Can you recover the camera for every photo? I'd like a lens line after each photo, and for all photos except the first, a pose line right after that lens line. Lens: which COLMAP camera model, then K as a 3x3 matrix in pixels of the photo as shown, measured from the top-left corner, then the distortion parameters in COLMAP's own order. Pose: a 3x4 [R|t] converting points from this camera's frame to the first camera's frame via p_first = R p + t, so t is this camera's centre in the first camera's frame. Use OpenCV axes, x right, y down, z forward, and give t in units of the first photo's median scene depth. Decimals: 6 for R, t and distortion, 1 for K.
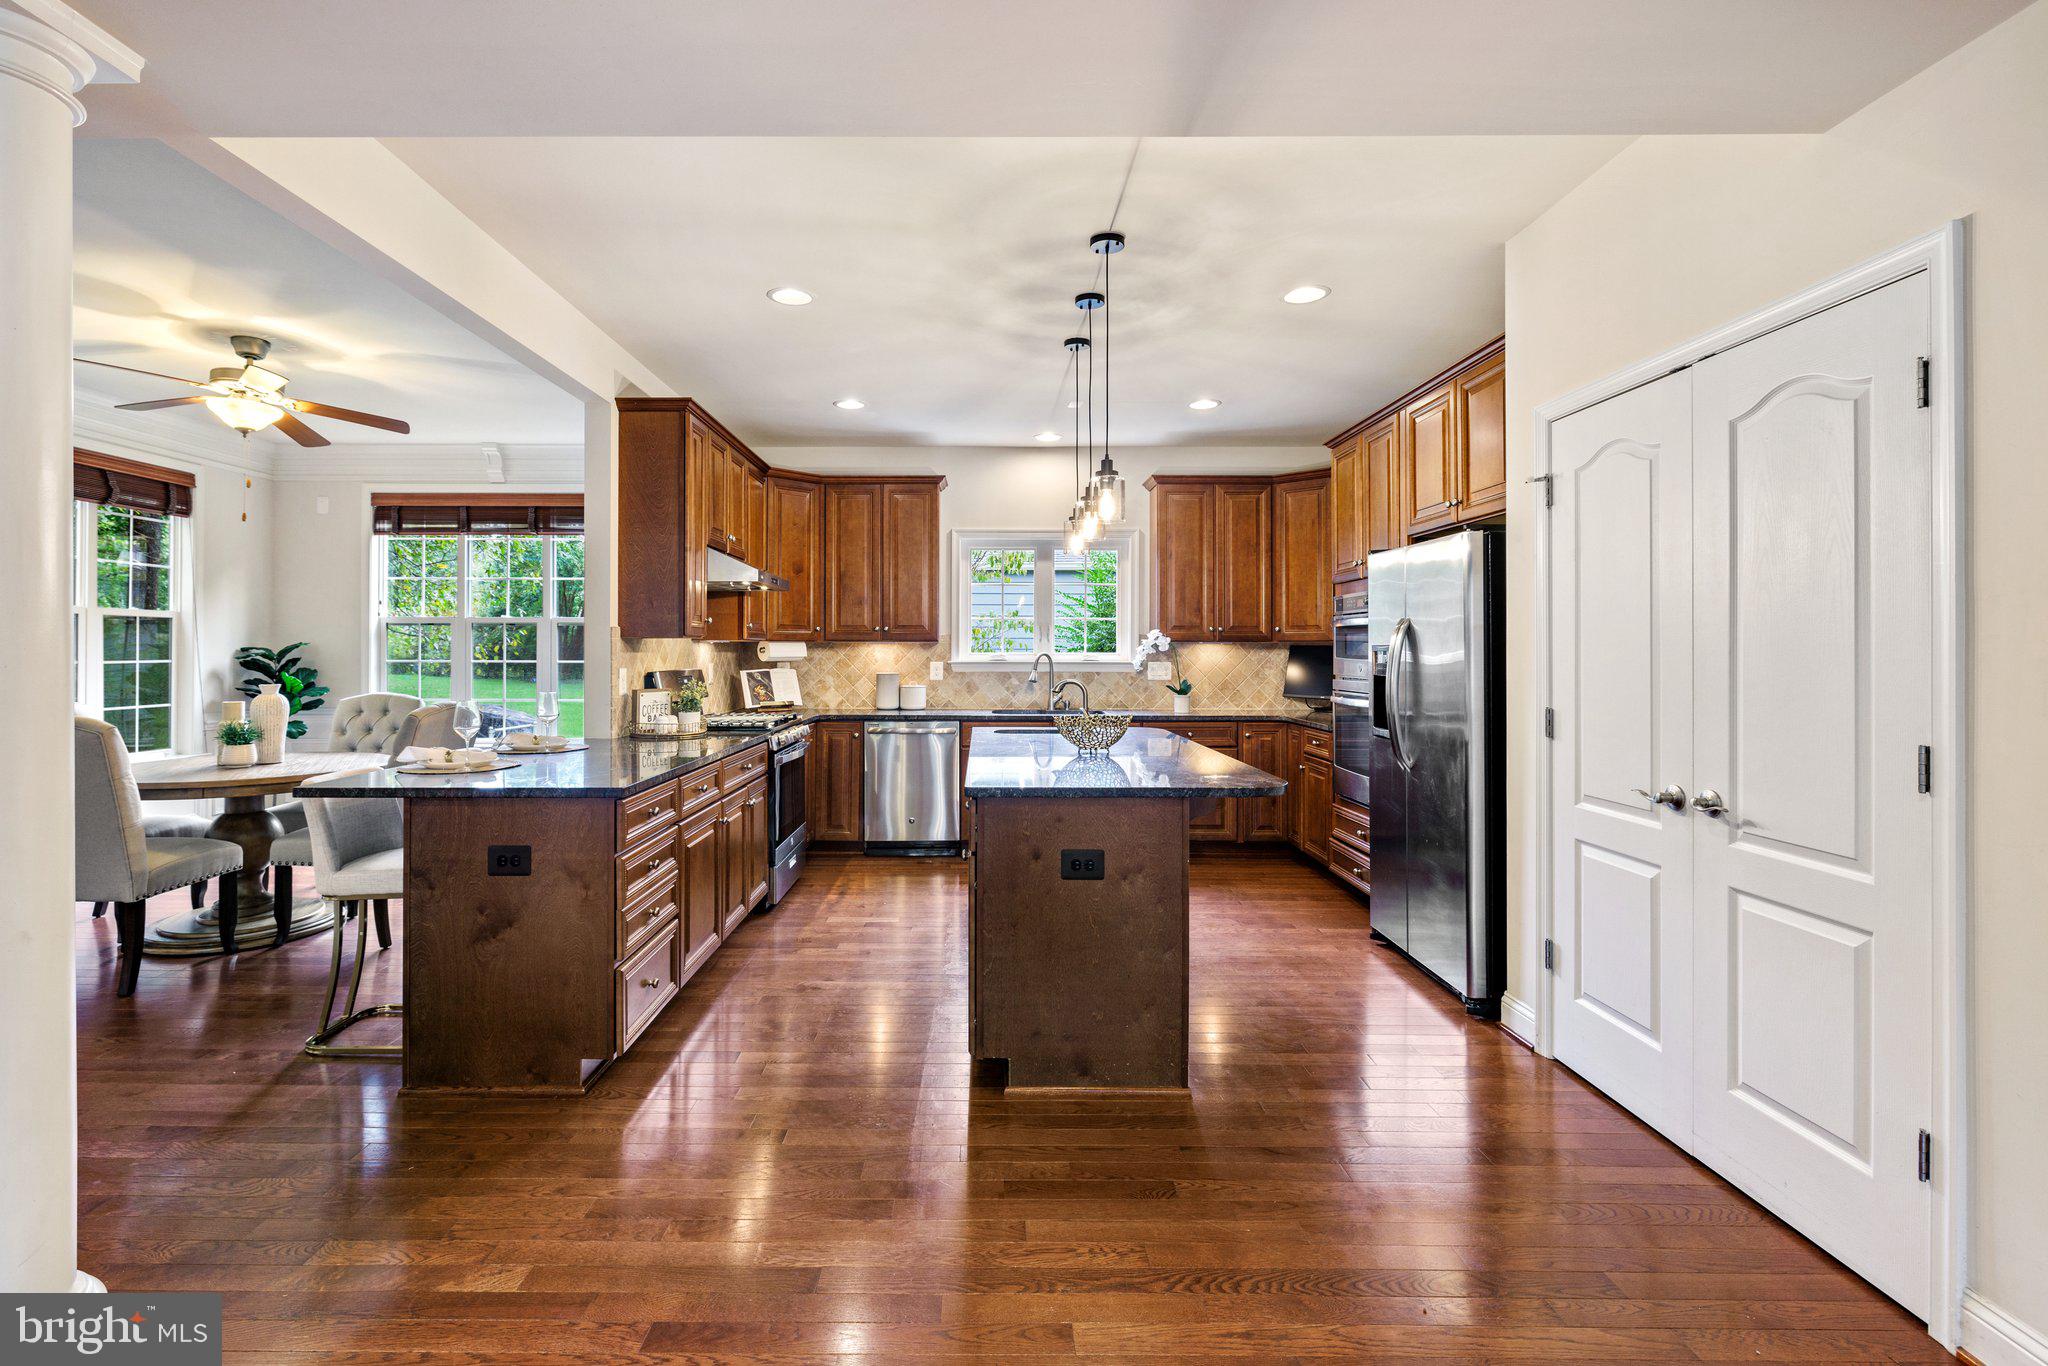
lens RADIAL K [[964.4, 0, 1016.3], [0, 964.4, 648.7], [0, 0, 1]] dist [-0.001049, -0.000024]
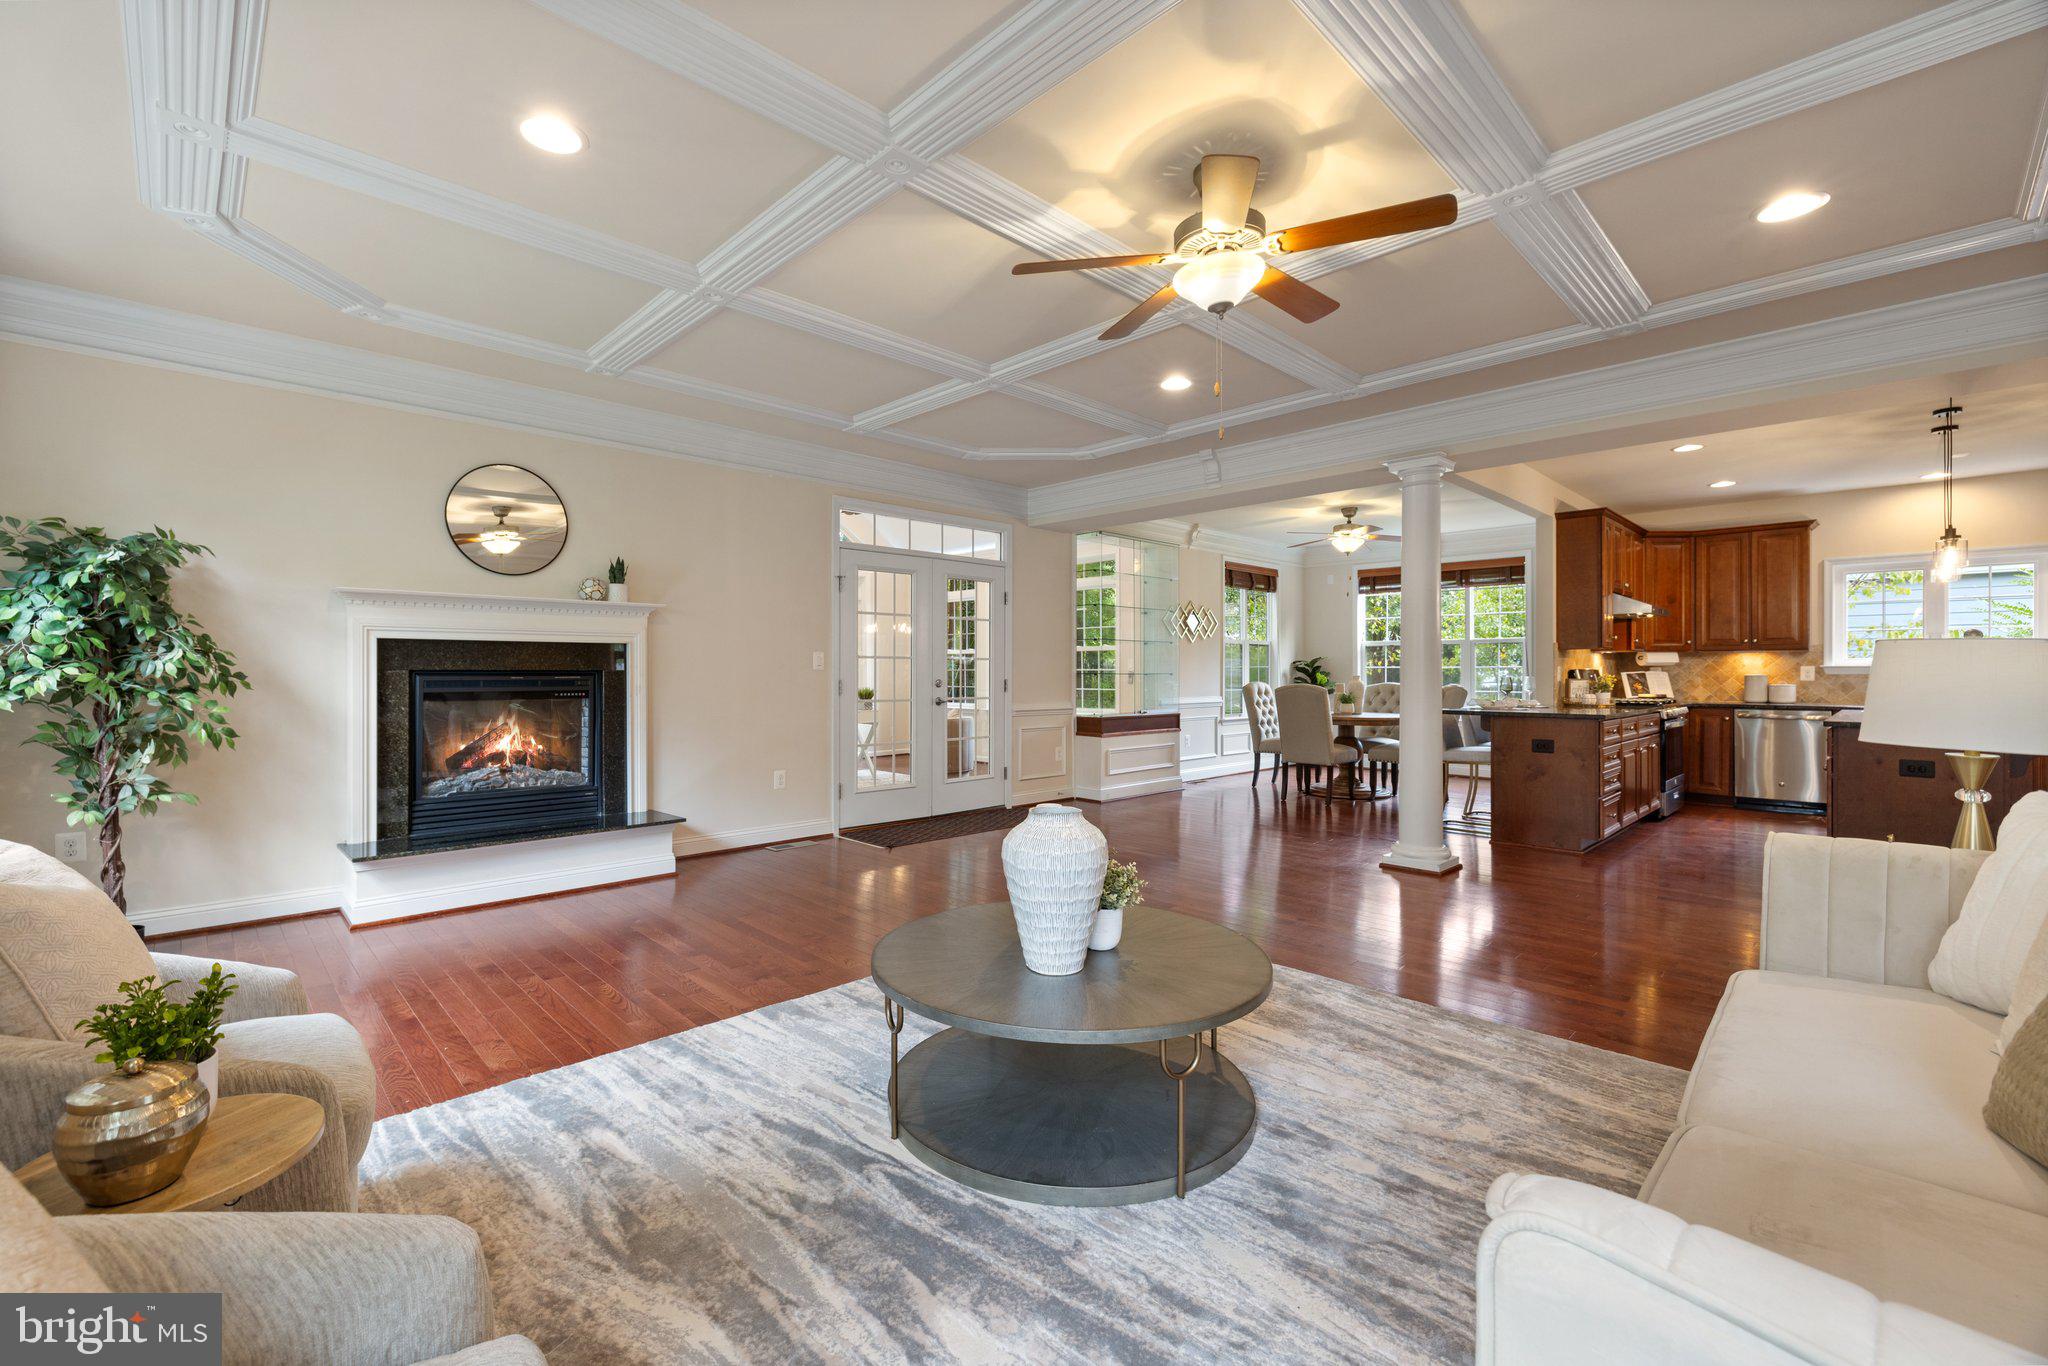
lens RADIAL K [[852.9, 0, 996.7], [0, 852.9, 668.3], [0, 0, 1]] dist [0.001187, 0.000129]
pose [[0.662934, -0.001230, -0.748677, 0.054157], [0.001371, 0.999999, -0.000428, 0.016573], [0.748676, -0.000742, 0.662935, -0.570881]]
